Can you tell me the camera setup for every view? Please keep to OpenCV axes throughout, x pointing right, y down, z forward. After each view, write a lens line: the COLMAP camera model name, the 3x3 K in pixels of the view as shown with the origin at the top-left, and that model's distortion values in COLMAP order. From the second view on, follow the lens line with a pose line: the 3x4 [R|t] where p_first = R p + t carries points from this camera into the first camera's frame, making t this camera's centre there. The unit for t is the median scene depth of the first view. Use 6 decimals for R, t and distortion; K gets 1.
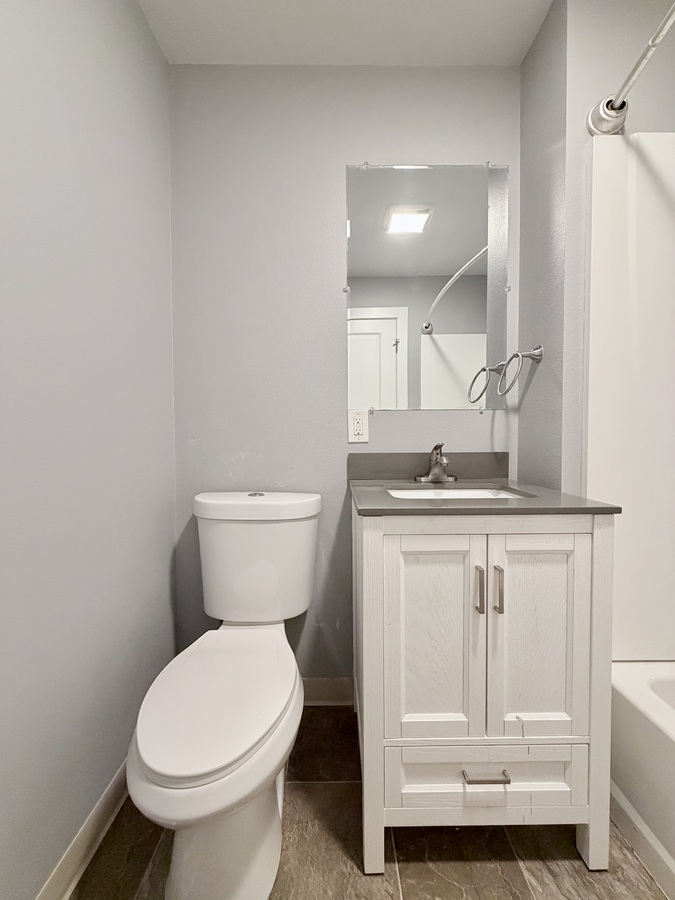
lens RADIAL K [[358.6, 0, 336.6], [0, 358.6, 447.4], [0, 0, 1]] dist [-0.000476, 0.000196]
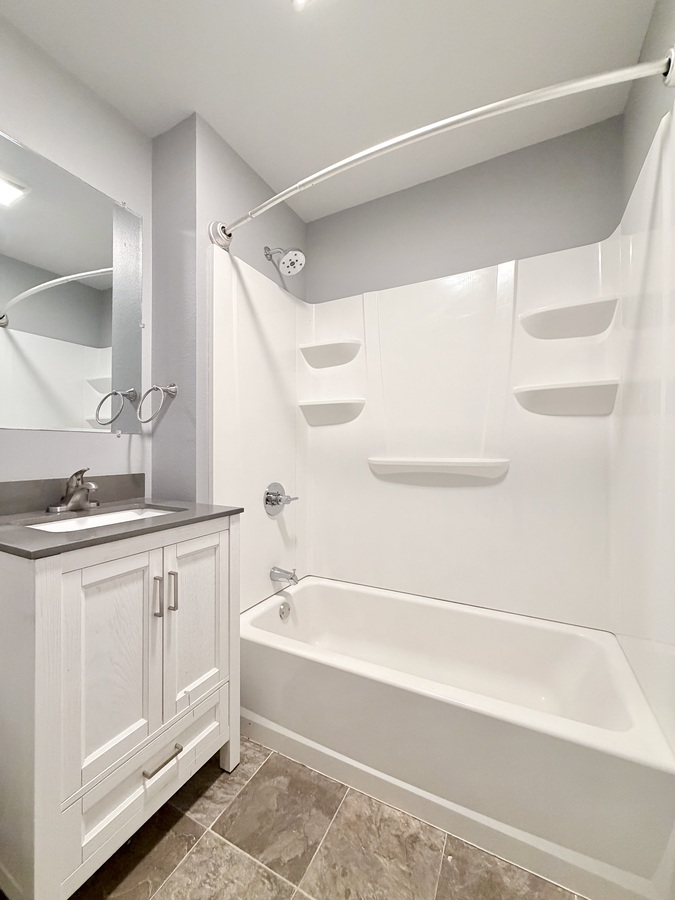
lens RADIAL K [[358.6, 0, 336.6], [0, 358.6, 447.4], [0, 0, 1]] dist [-0.000476, 0.000196]
pose [[0.469103, 0.011438, 0.883069, -0.333325], [0.023648, 0.999395, -0.025507, -0.037218], [-0.882827, 0.032849, 0.468549, -0.056248]]
